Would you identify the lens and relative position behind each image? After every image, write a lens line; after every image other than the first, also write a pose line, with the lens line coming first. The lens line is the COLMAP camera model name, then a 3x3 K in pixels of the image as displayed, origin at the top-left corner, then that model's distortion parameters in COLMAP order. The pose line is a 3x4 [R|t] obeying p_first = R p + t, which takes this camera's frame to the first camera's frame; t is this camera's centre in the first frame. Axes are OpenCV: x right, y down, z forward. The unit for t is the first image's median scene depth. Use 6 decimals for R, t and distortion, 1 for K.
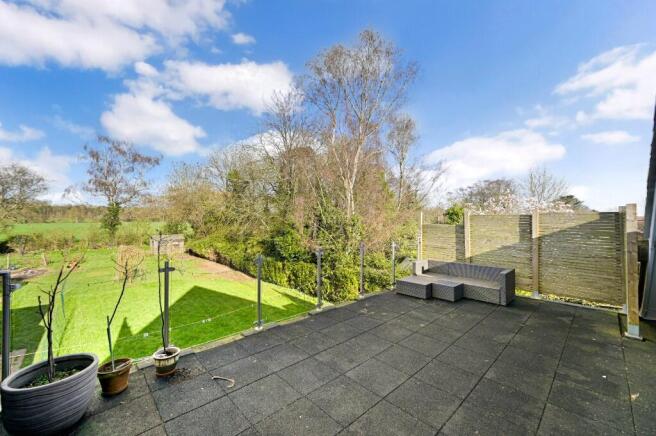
lens RADIAL K [[260.0, 0, 329.1], [0, 260.0, 219.7], [0, 0, 1]] dist [-0.000296, -0.000206]
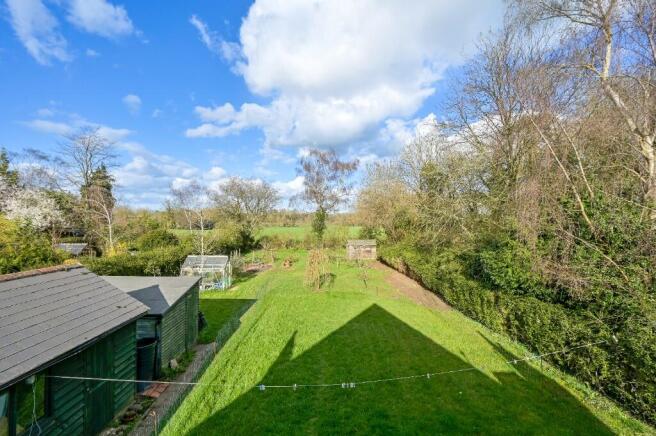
lens RADIAL K [[281.3, 0, 325.3], [0, 281.3, 222.3], [0, 0, 1]] dist [0.000132, -0.000145]
pose [[0.742092, -0.005866, -0.670272, -0.027250], [0.001434, 0.999973, -0.007164, 0.000739], [0.670296, 0.004355, 0.742081, 0.216244]]
